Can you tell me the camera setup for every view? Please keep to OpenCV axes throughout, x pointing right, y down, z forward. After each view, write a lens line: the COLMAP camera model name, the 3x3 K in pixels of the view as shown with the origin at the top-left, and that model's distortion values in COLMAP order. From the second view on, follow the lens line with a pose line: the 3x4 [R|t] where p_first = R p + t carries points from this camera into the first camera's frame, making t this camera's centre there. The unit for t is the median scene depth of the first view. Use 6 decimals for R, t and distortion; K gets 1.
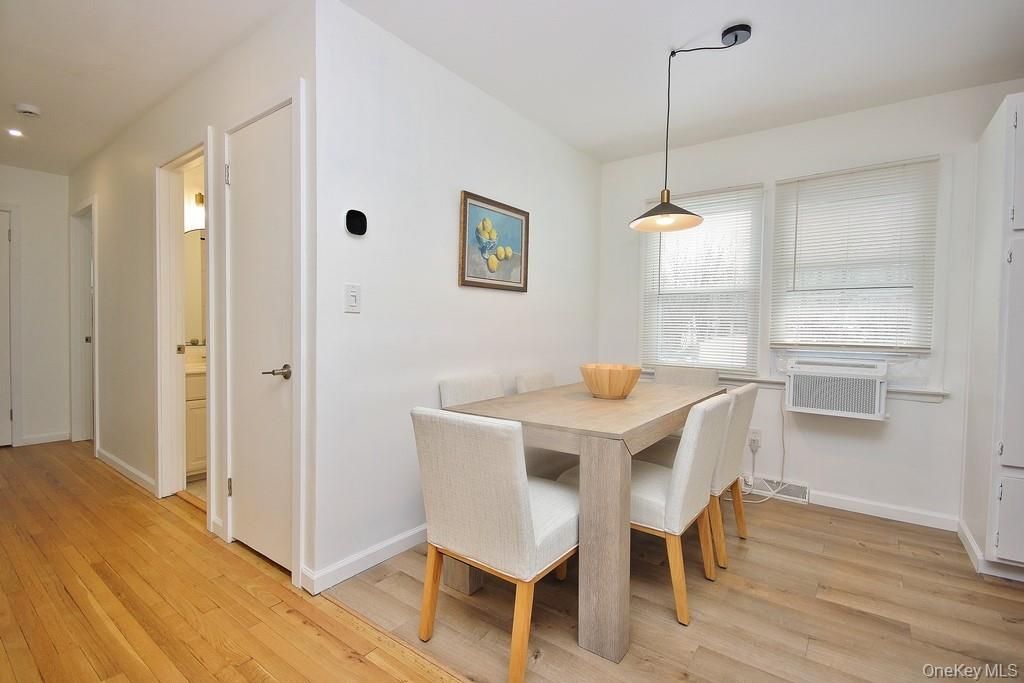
lens RADIAL K [[478.2, 0, 505.6], [0, 478.2, 343.6], [0, 0, 1]] dist [-0.006095, -0.002306]
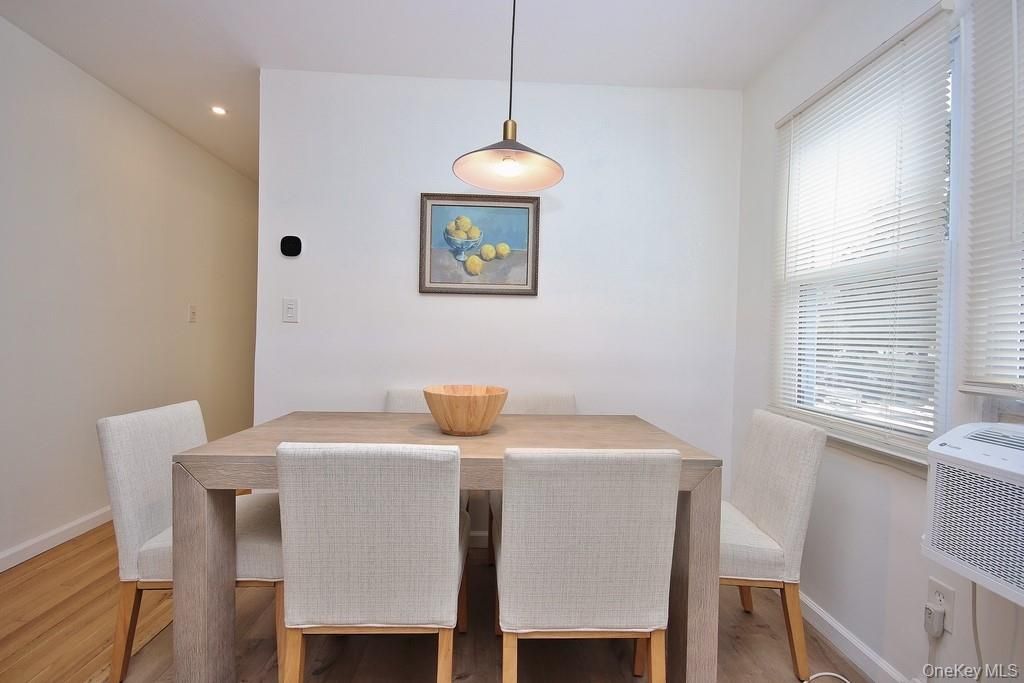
lens RADIAL K [[478.2, 0, 513.3], [0, 478.2, 334.7], [0, 0, 1]] dist [-0.006095, -0.002306]
pose [[0.647213, 0.018400, -0.762087, 0.702097], [-0.042421, 0.999029, -0.011906, -0.032818], [0.761128, 0.040034, 0.647365, 0.495140]]
